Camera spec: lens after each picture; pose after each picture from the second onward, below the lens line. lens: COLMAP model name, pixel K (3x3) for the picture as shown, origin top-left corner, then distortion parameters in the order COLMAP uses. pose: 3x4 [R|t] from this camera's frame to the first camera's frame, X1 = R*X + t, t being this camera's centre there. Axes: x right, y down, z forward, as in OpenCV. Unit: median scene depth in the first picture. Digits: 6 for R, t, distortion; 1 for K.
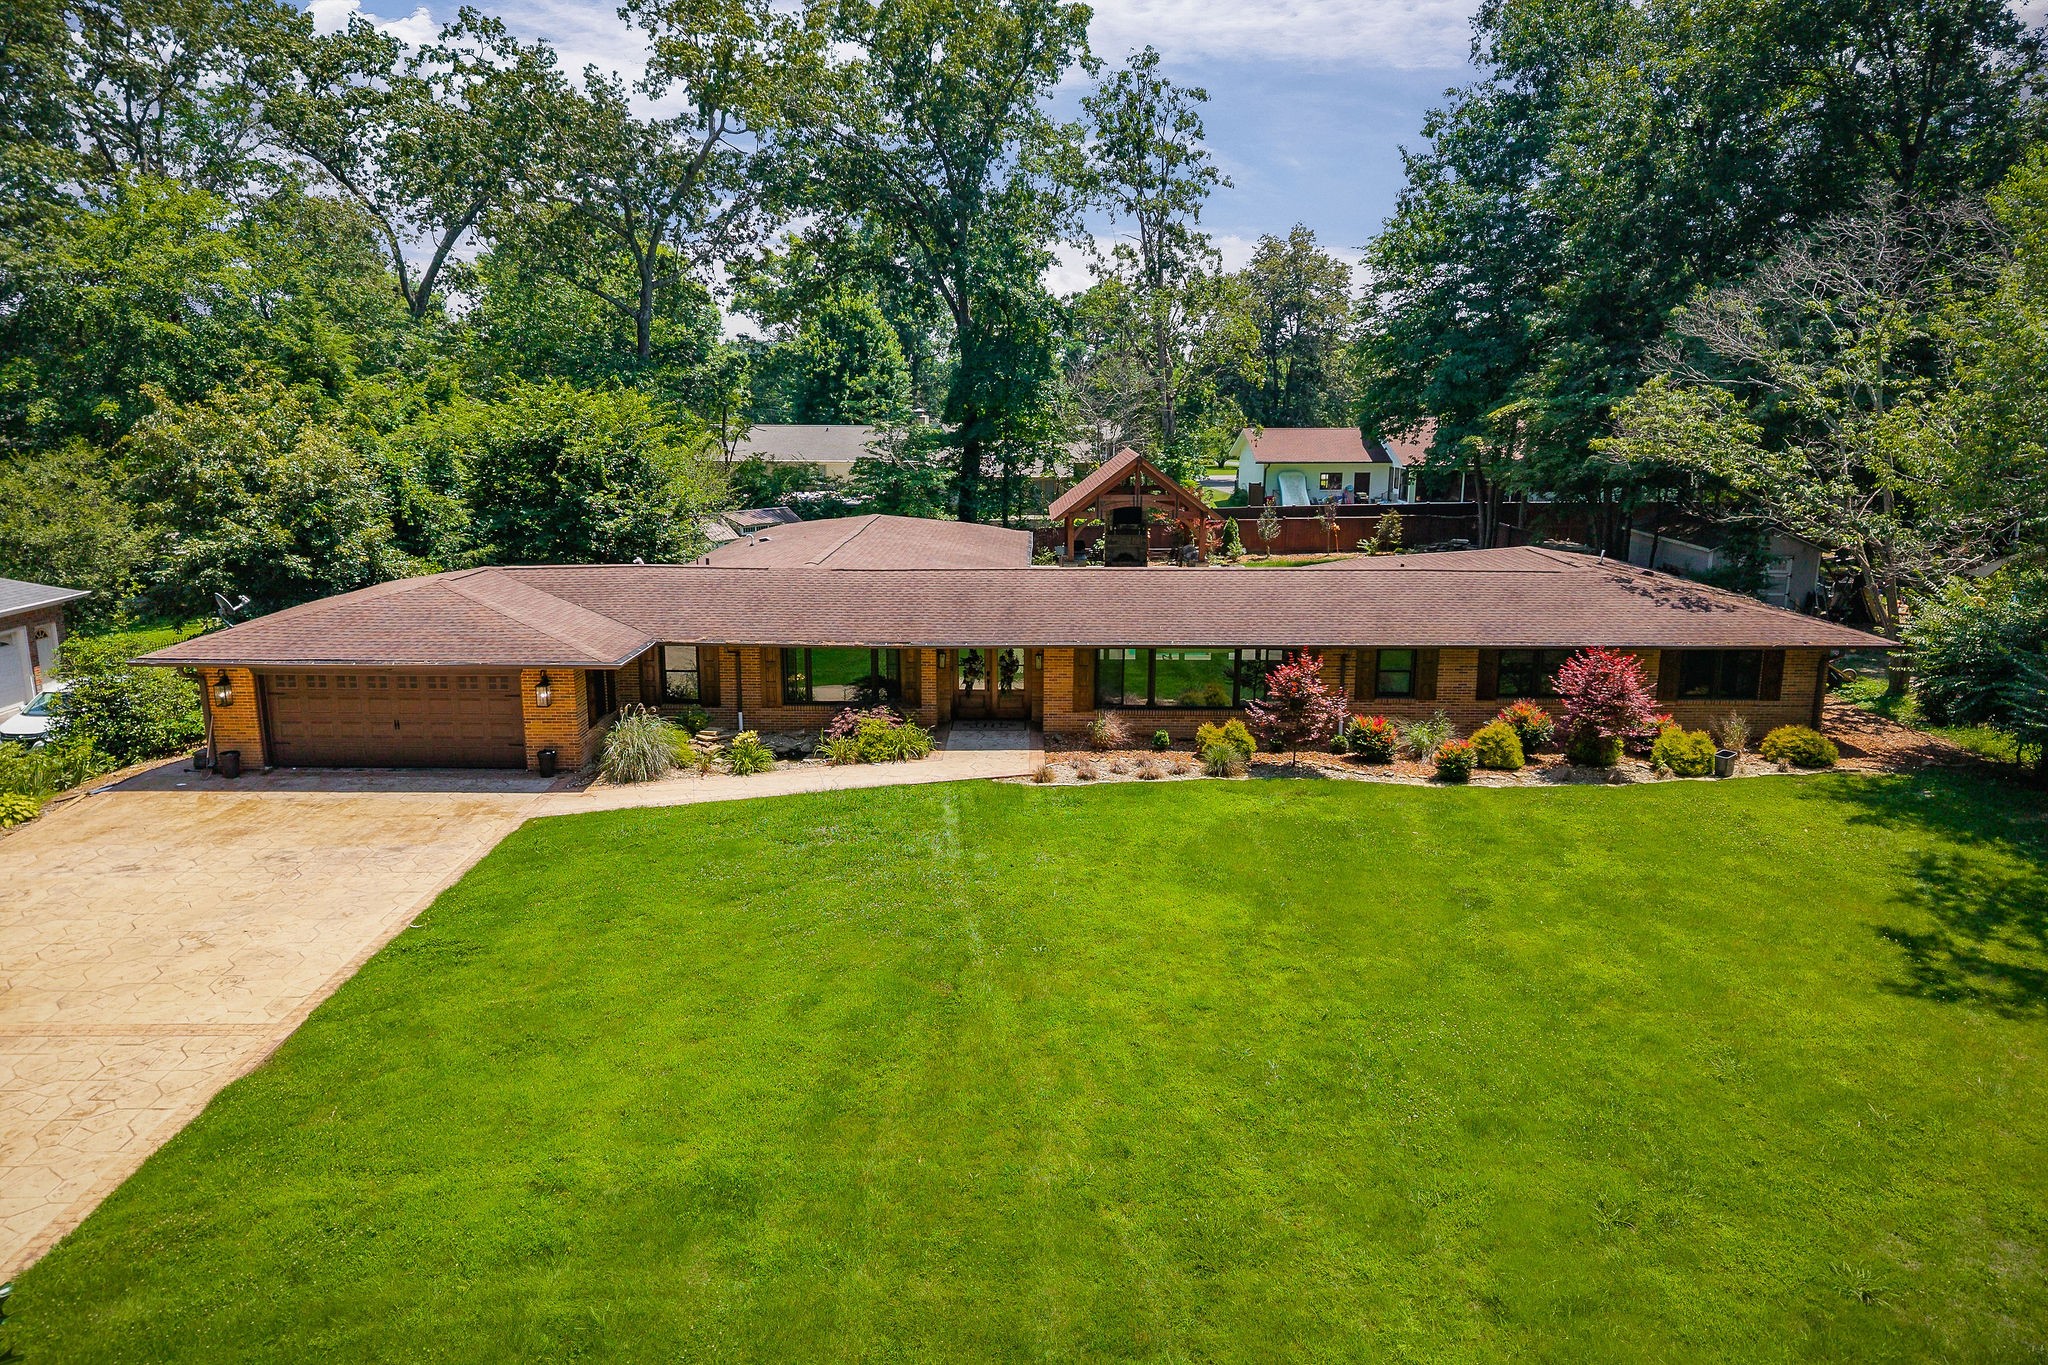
lens RADIAL K [[1411.6, 0, 1010.6], [0, 1411.6, 671.5], [0, 0, 1]] dist [0.008982, -0.008090]
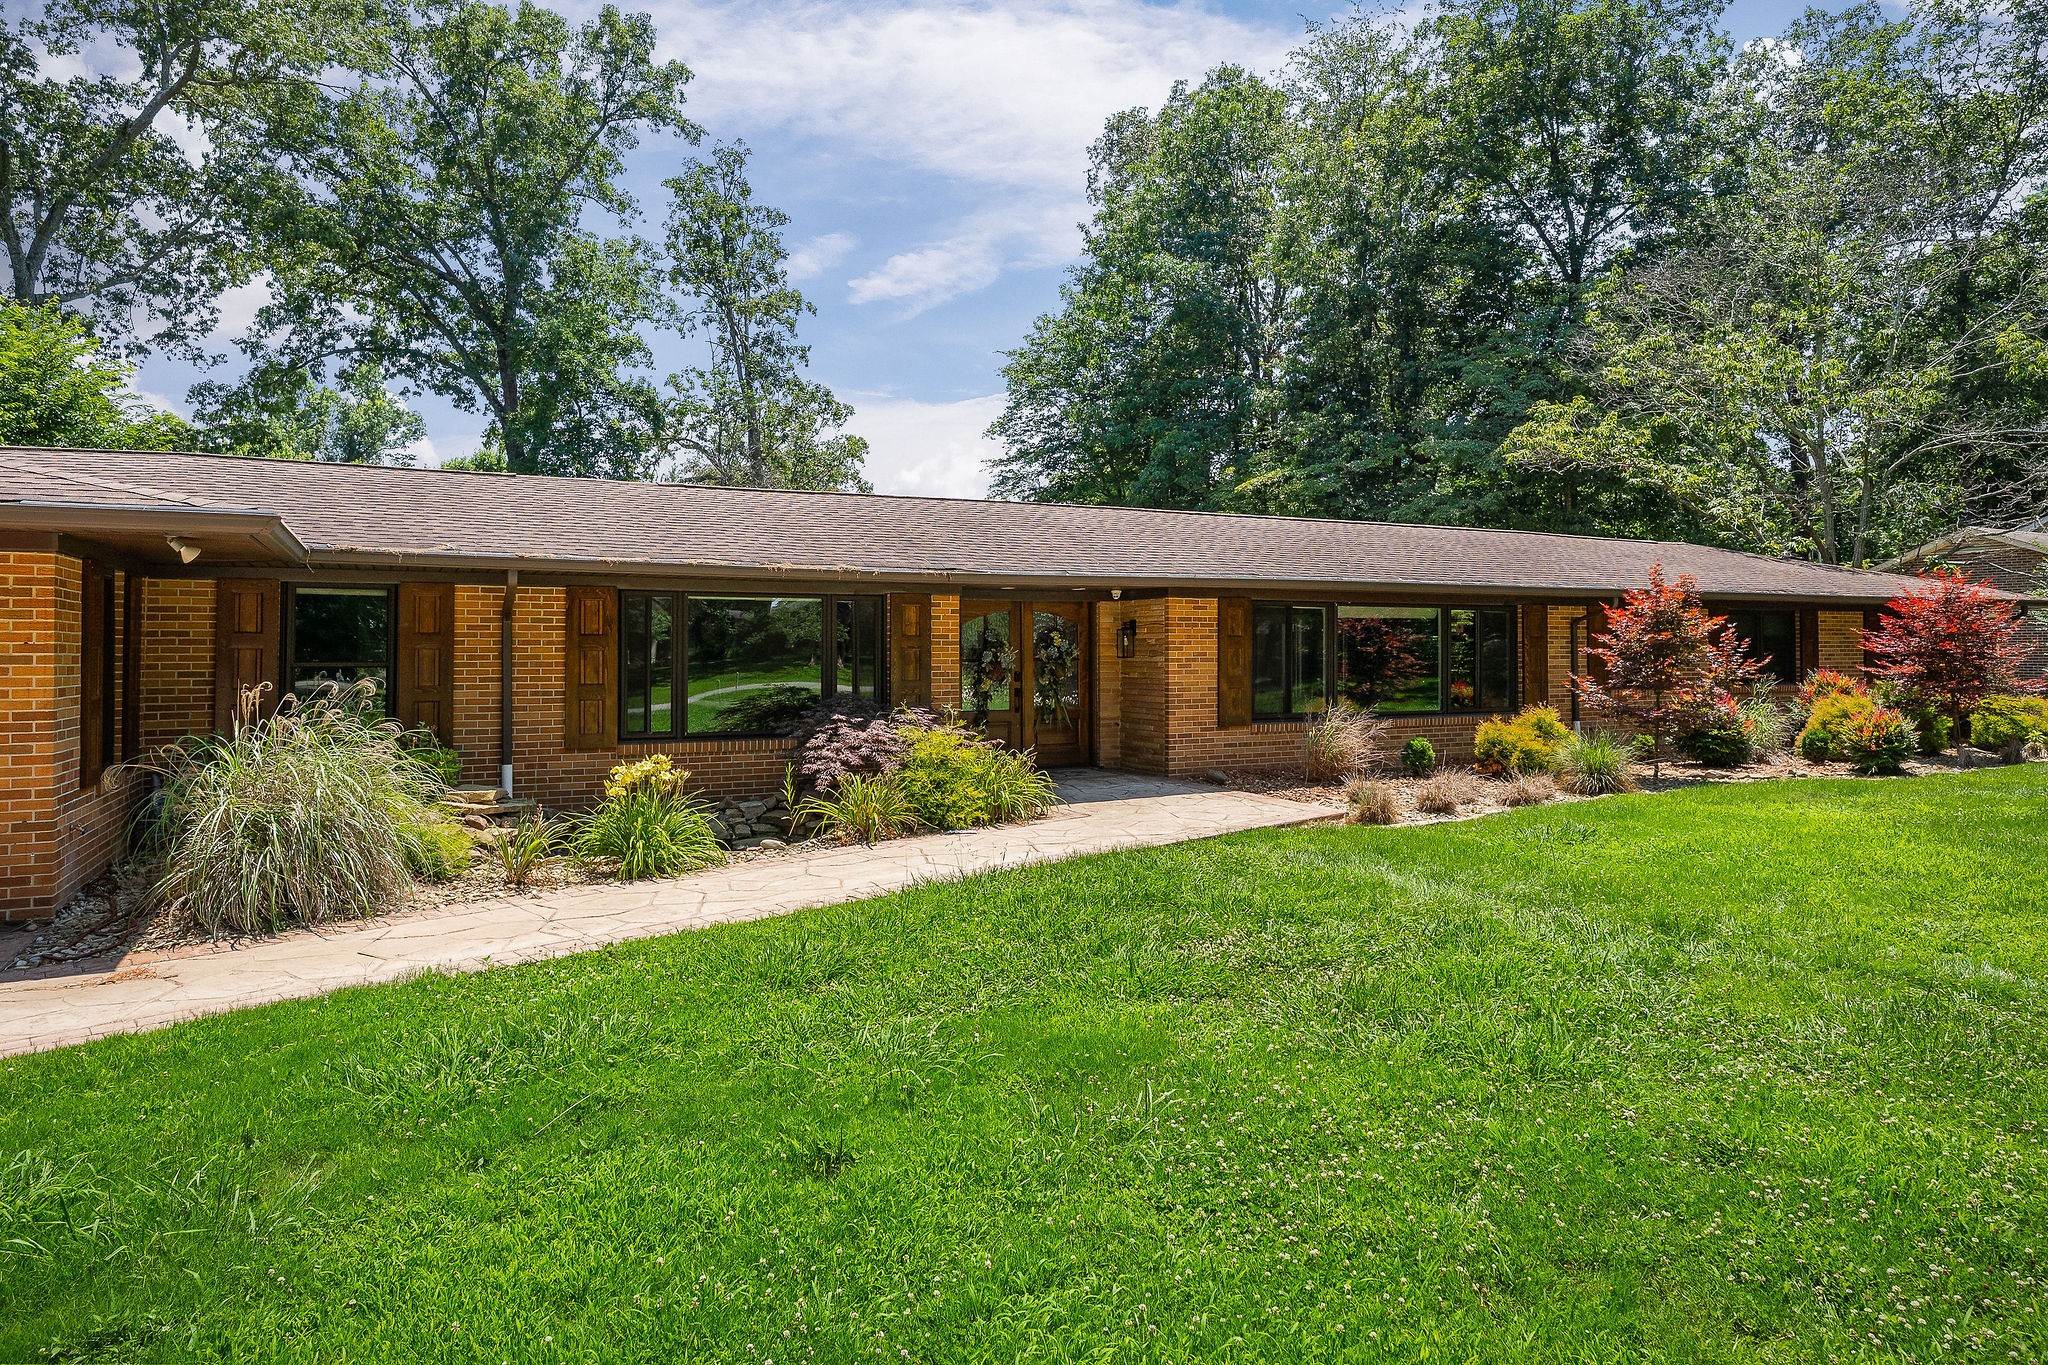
lens RADIAL K [[1271.1, 0, 1045.5], [0, 1271.1, 600.7], [0, 0, 1]] dist [0.004704, 0.004623]
pose [[0.884662, 0.013147, 0.466047, -0.249099], [0.096914, 0.972583, -0.211400, 0.082080], [-0.456048, 0.232184, 0.859134, 0.672646]]
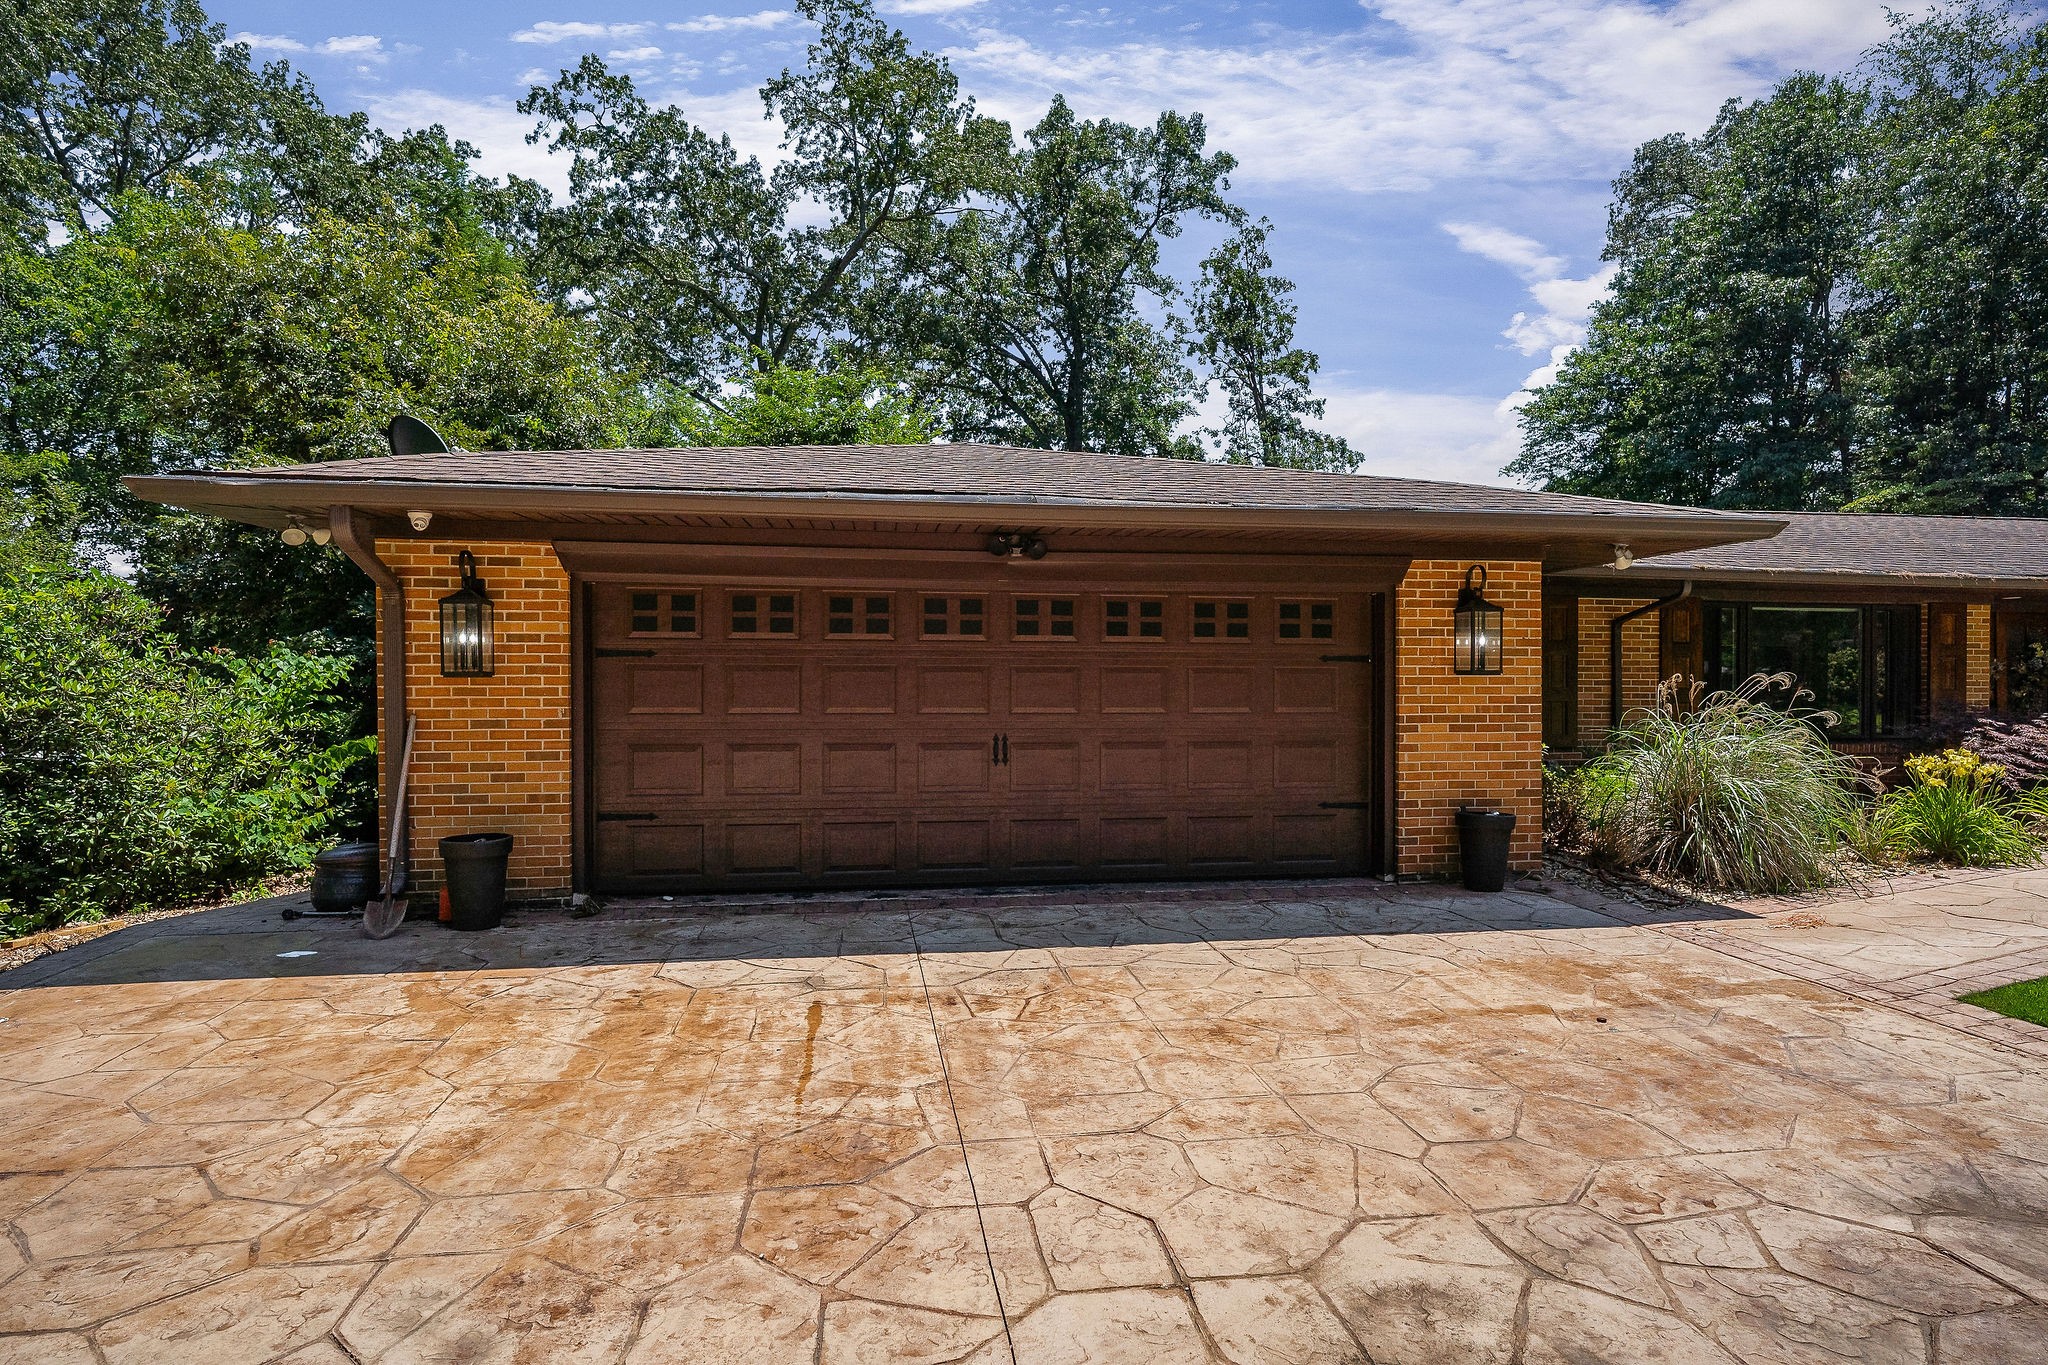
lens RADIAL K [[1136.5, 0, 1024.1], [0, 1136.5, 676.7], [0, 0, 1]] dist [0.001199, -0.000891]
pose [[0.986608, -0.001134, 0.163105, -0.477302], [0.034093, 0.979321, -0.199419, 0.074927], [-0.159506, 0.202309, 0.966245, 0.749379]]
